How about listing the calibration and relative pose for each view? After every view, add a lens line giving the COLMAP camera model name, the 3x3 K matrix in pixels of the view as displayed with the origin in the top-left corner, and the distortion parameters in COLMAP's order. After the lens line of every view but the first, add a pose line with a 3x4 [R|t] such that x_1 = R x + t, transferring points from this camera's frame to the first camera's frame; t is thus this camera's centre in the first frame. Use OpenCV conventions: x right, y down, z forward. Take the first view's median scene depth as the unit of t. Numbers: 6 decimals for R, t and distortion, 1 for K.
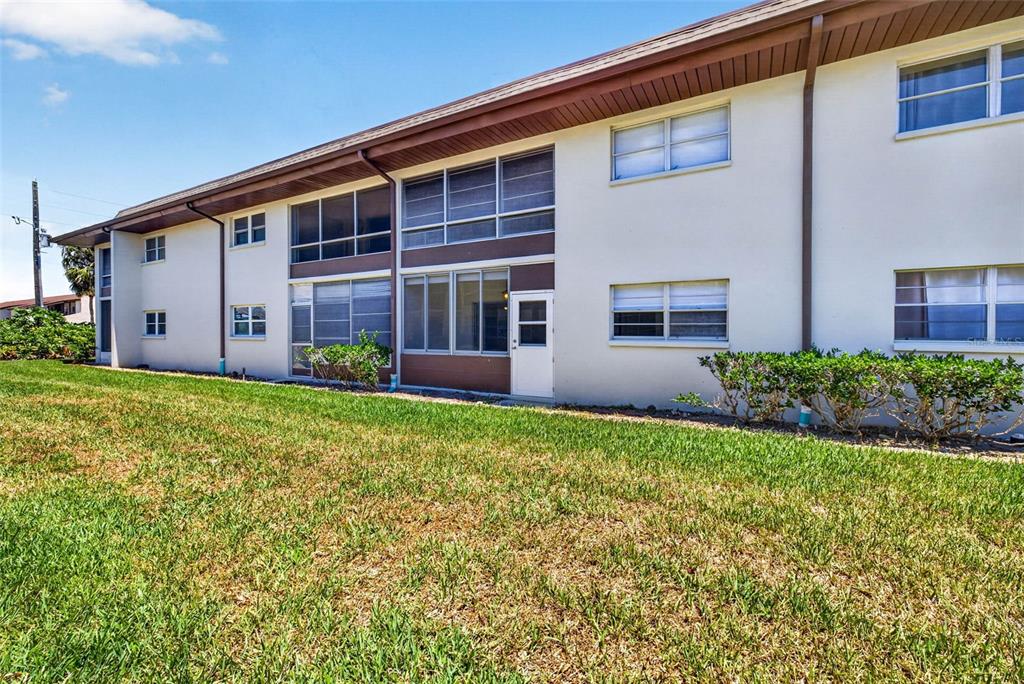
lens RADIAL K [[426.0, 0, 507.2], [0, 426.0, 335.6], [0, 0, 1]] dist [0.001181, -0.000091]
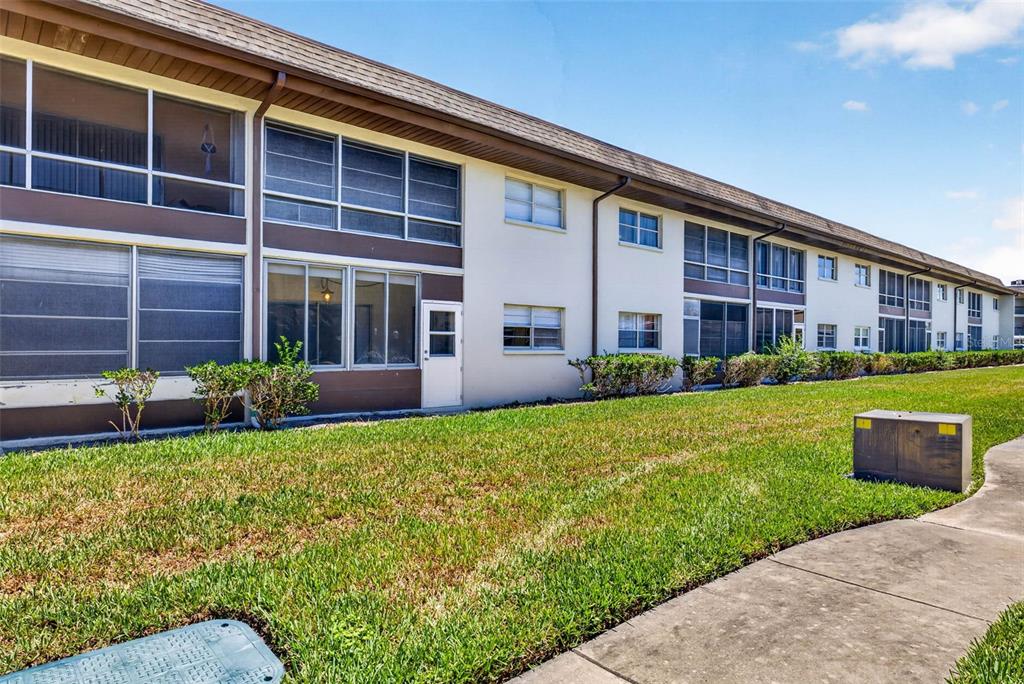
lens RADIAL K [[413.3, 0, 512.0], [0, 413.3, 342.0], [0, 0, 1]] dist [-0.000357, 0.000041]
pose [[0.501788, 0.007015, 0.864962, -0.694169], [0.001188, 0.999961, -0.008799, -0.000298], [-0.864990, 0.005443, 0.501760, 0.367931]]
